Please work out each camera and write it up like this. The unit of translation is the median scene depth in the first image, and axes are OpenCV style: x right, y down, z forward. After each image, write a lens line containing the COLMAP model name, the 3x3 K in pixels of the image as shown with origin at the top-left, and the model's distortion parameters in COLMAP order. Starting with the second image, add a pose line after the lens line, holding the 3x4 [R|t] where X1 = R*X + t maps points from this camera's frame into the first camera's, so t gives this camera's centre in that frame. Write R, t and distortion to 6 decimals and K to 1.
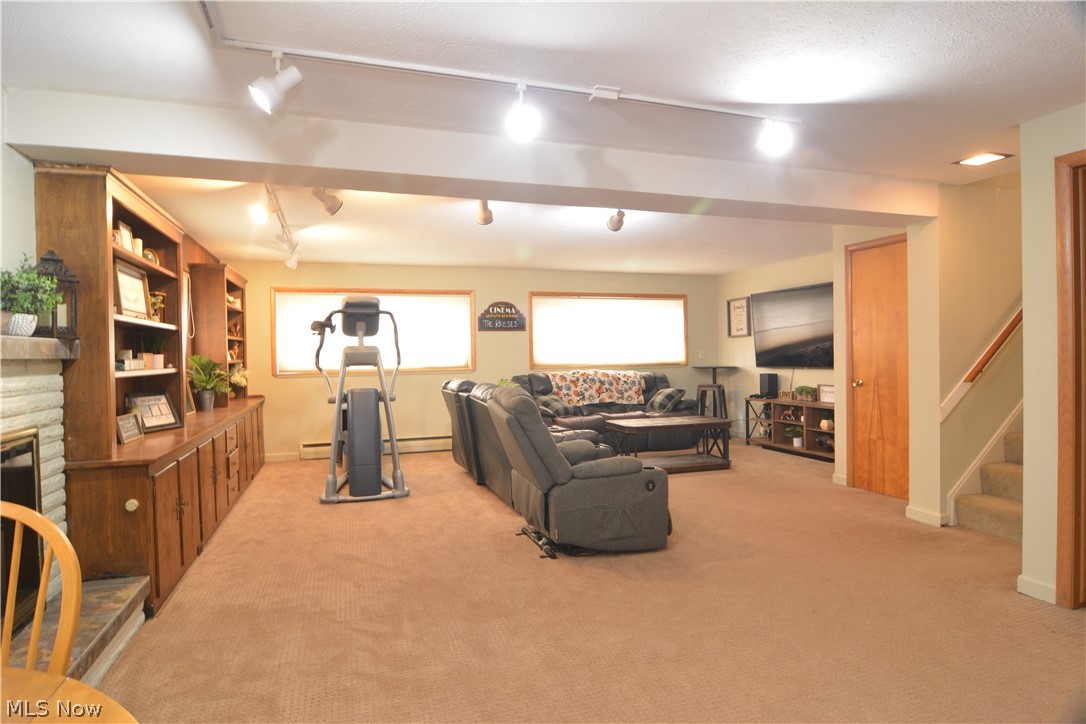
lens RADIAL K [[582.8, 0, 524.0], [0, 582.8, 361.8], [0, 0, 1]] dist [-0.017612, -0.003684]
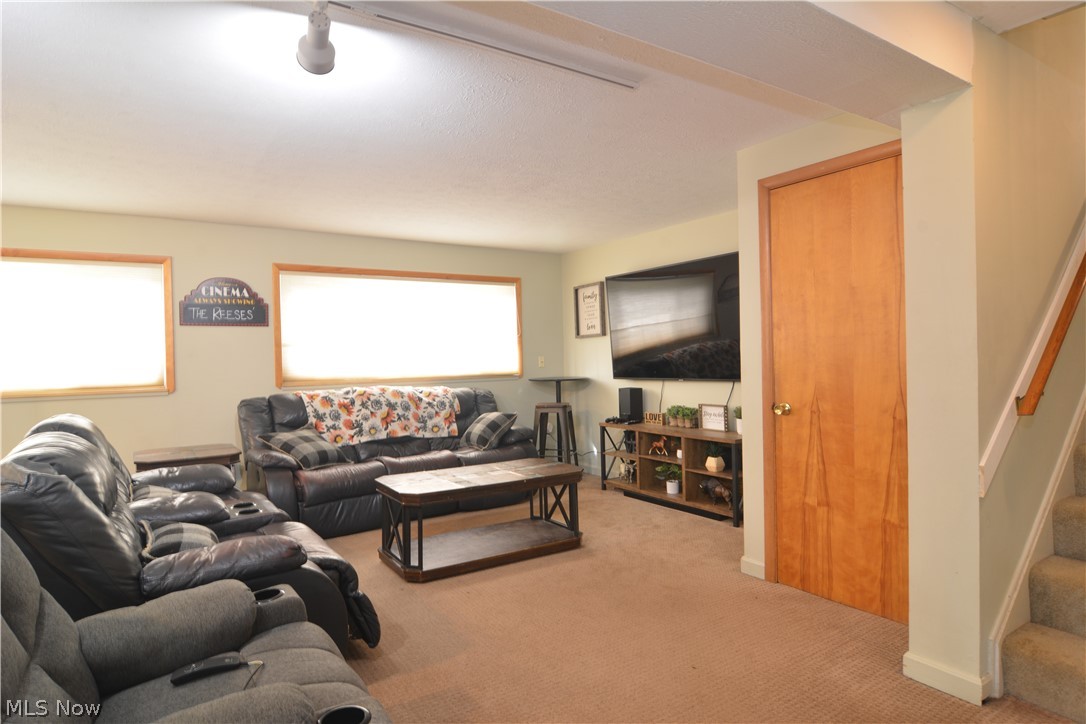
lens RADIAL K [[604.4, 0, 527.8], [0, 604.4, 361.2], [0, 0, 1]] dist [-0.014477, -0.000403]
pose [[0.967490, -0.006485, 0.252827, 0.112865], [0.009573, 0.999894, -0.010985, -0.005727], [-0.252729, 0.013048, 0.967449, 0.316480]]
